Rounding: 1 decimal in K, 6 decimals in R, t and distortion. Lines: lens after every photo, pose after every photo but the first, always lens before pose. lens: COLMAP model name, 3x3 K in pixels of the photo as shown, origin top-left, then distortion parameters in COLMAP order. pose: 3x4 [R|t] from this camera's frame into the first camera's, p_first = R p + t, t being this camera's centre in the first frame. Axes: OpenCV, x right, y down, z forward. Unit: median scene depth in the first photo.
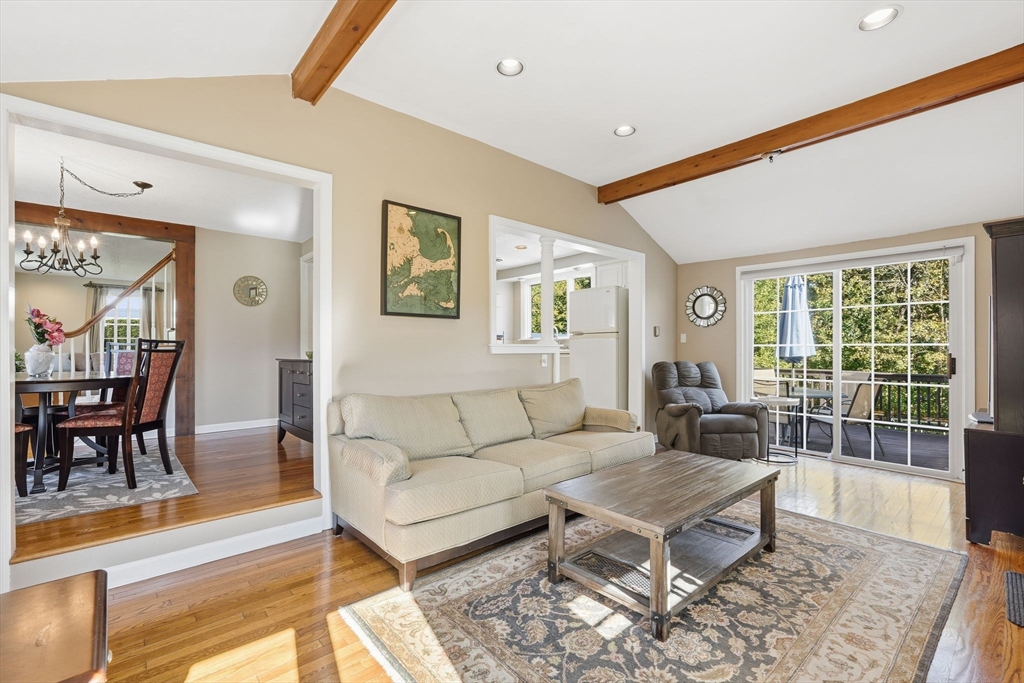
lens RADIAL K [[455.5, 0, 516.5], [0, 455.5, 345.4], [0, 0, 1]] dist [-0.008327, 0.002123]
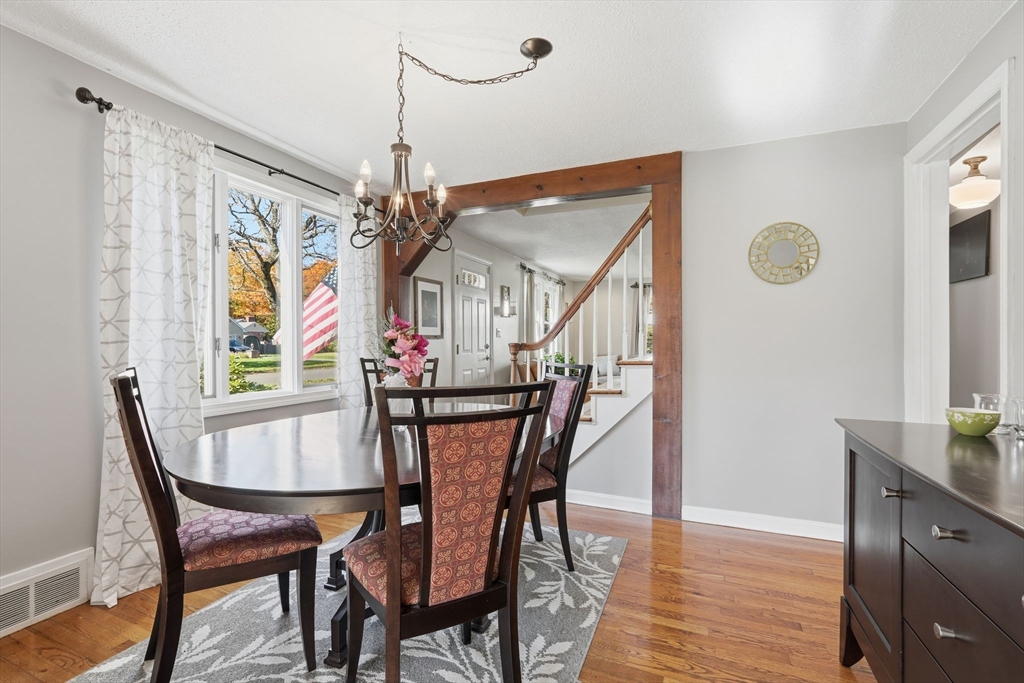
lens RADIAL K [[455.5, 0, 508.3], [0, 455.5, 347.6], [0, 0, 1]] dist [-0.008327, 0.002123]
pose [[0.433660, 0.007965, -0.901041, -0.643518], [0.007674, 0.999892, 0.012532, -0.062063], [0.901044, -0.012350, 0.433552, 1.233155]]
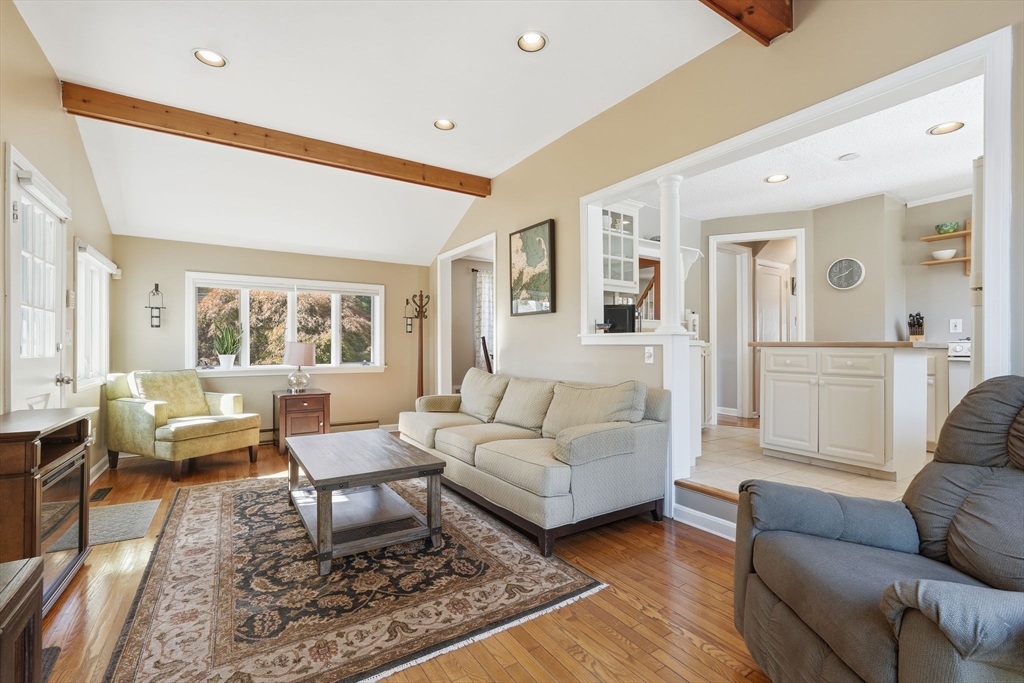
lens RADIAL K [[455.5, 0, 500.8], [0, 455.5, 345.4], [0, 0, 1]] dist [-0.008327, 0.002123]
pose [[-0.172492, 0.000542, -0.985011, 1.510588], [0.006978, 0.999975, -0.000672, 0.032541], [0.984986, -0.006990, -0.172492, 1.667532]]
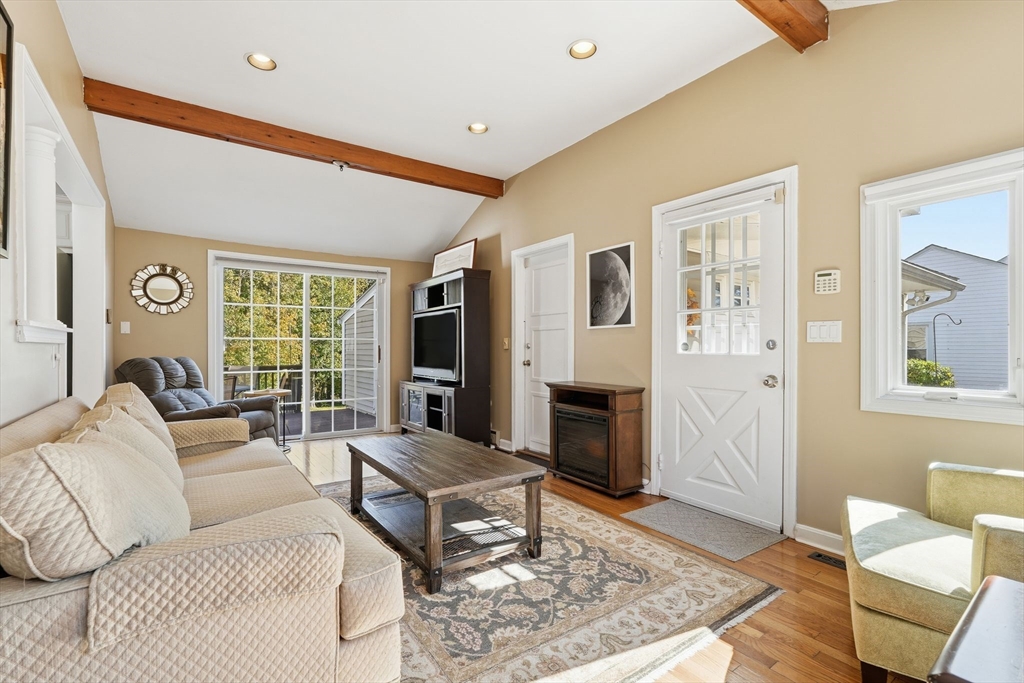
lens RADIAL K [[455.5, 0, 511.4], [0, 455.5, 351.6], [0, 0, 1]] dist [-0.008327, 0.002123]
pose [[0.099389, -0.008717, 0.995010, -0.781858], [-0.004225, 0.999949, 0.009182, 0.036201], [-0.995040, -0.005117, 0.099347, 0.750229]]
